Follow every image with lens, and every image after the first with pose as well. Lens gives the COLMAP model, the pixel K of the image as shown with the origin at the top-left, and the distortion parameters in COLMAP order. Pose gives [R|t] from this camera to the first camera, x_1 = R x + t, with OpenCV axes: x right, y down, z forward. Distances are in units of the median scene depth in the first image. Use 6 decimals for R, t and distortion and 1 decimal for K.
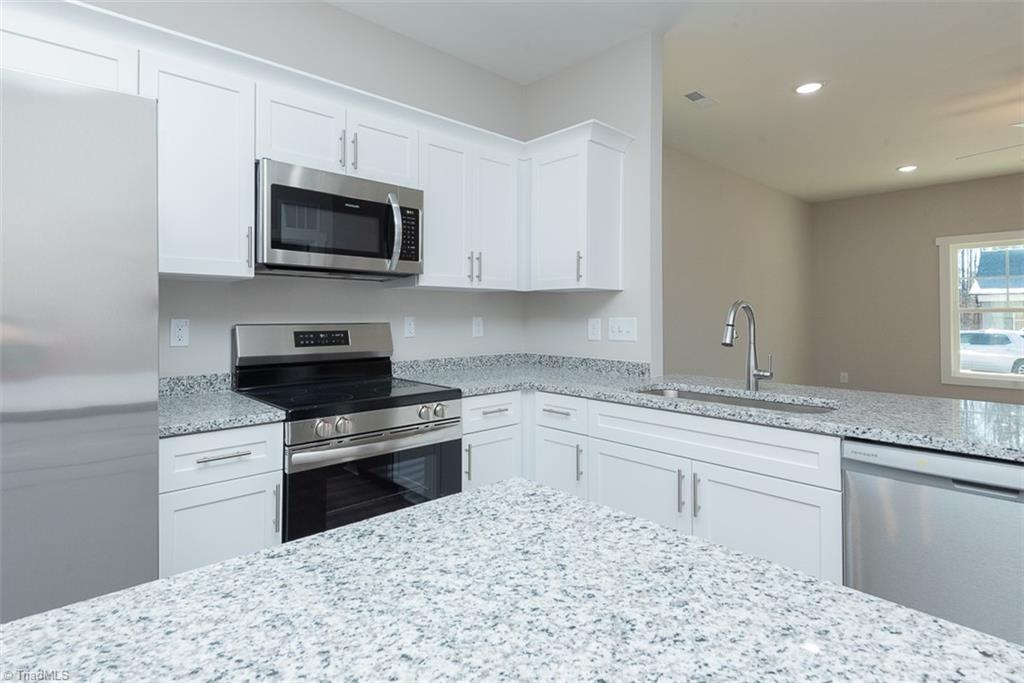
lens RADIAL K [[511.2, 0, 467.0], [0, 511.2, 313.0], [0, 0, 1]] dist [0.010424, -0.009134]
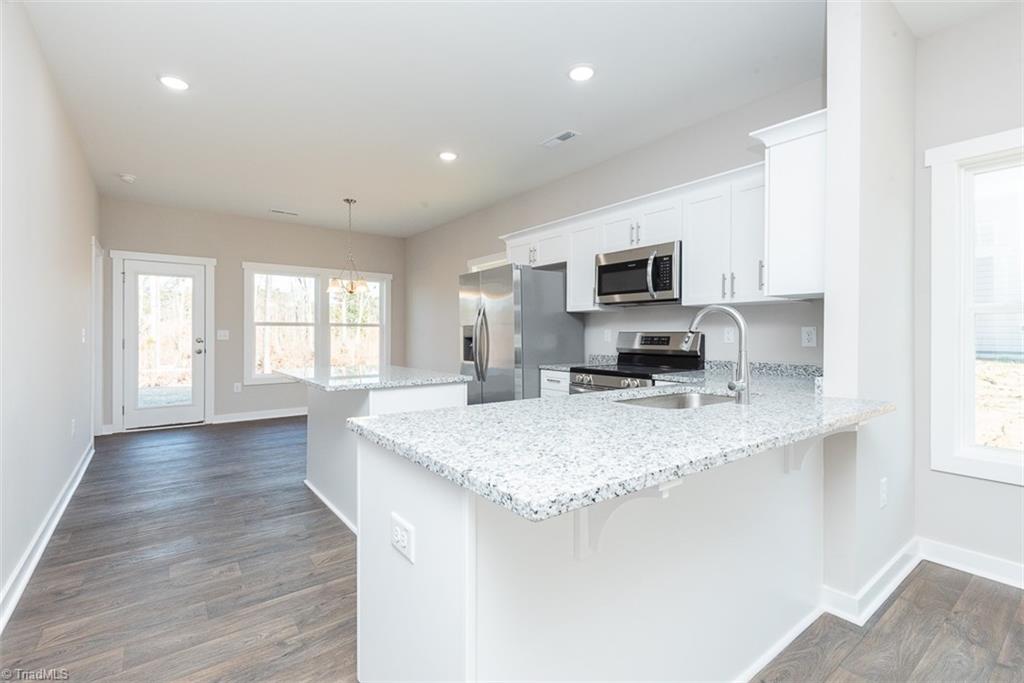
lens RADIAL K [[462.2, 0, 511.1], [0, 462.2, 329.4], [0, 0, 1]] dist [0.015305, -0.007563]
pose [[-0.039579, -0.010308, -0.999163, 1.304232], [0.003438, 0.999939, -0.010452, 0.027591], [0.999211, -0.003849, -0.039541, 0.597852]]
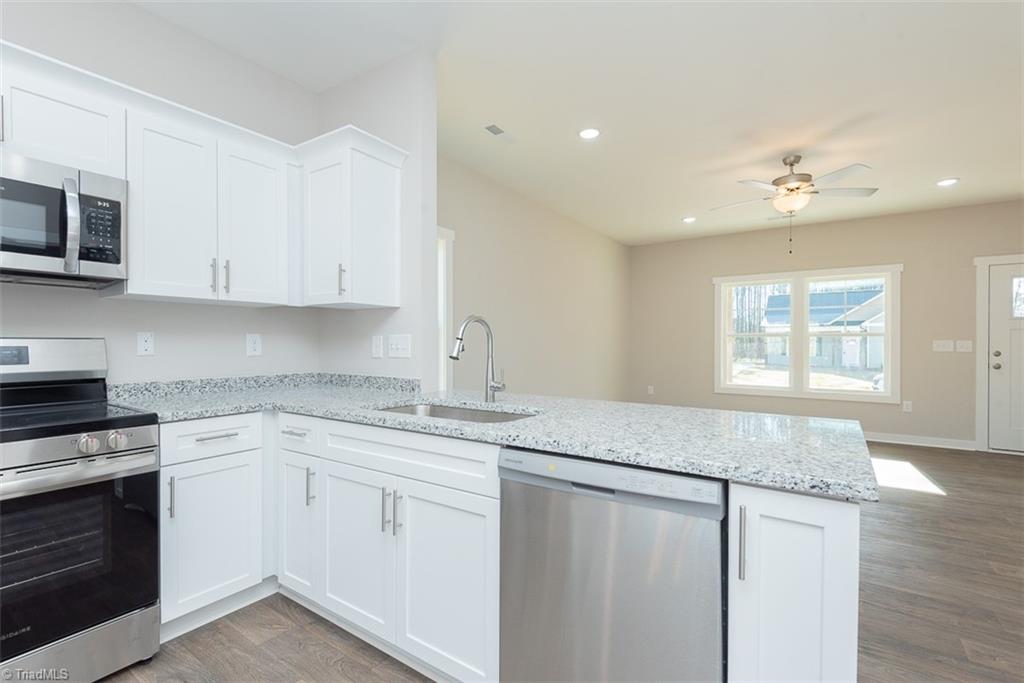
lens RADIAL K [[462.2, 0, 513.8], [0, 462.2, 346.8], [0, 0, 1]] dist [0.015305, -0.007563]
pose [[0.961582, -0.001720, 0.274512, 0.326319], [-0.002048, 0.999908, 0.013437, 0.024586], [-0.274510, -0.013483, 0.961490, 0.084503]]
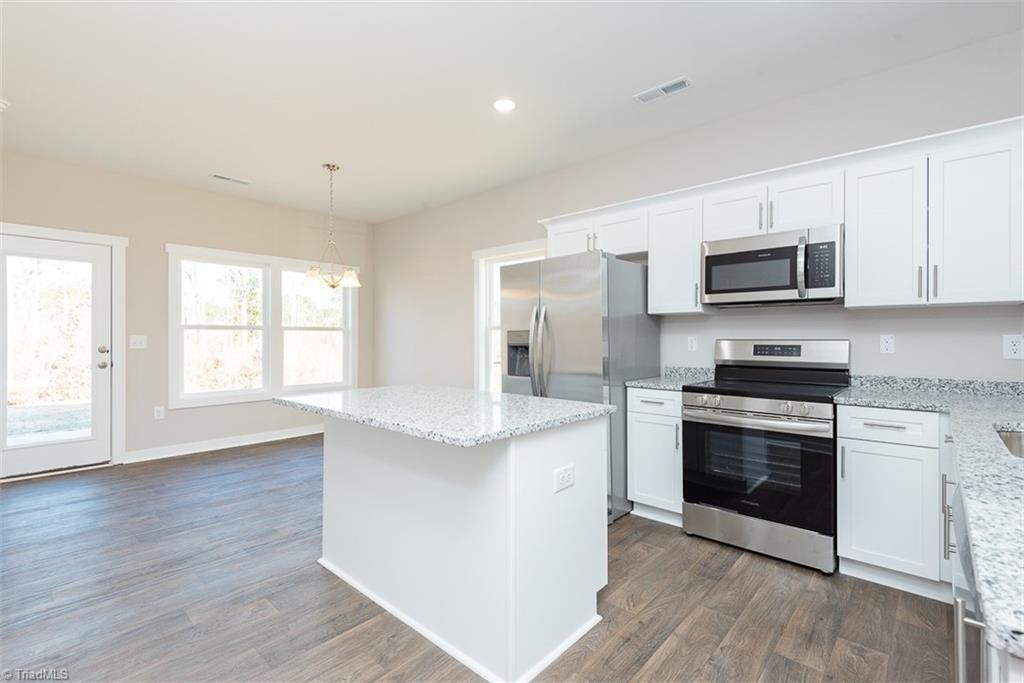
lens RADIAL K [[462.2, 0, 512.3], [0, 462.2, 338.5], [0, 0, 1]] dist [0.015305, -0.007563]
pose [[0.143015, 0.001279, -0.989720, 0.872920], [0.003464, 0.999992, 0.001793, 0.013116], [0.989714, -0.003685, 0.143010, 0.121553]]
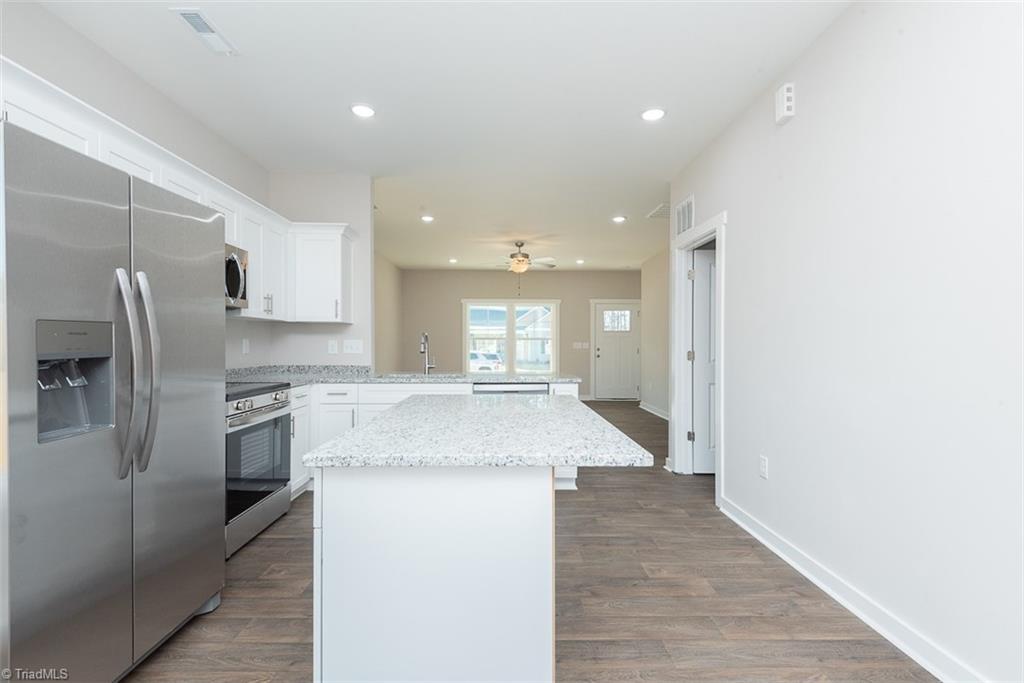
lens RADIAL K [[462.2, 0, 516.1], [0, 462.2, 343.4], [0, 0, 1]] dist [0.015305, -0.007563]
pose [[0.614671, 0.000395, 0.788784, -0.690801], [-0.005917, 0.999974, 0.004110, 0.013326], [-0.788762, -0.007194, 0.614657, -0.443543]]
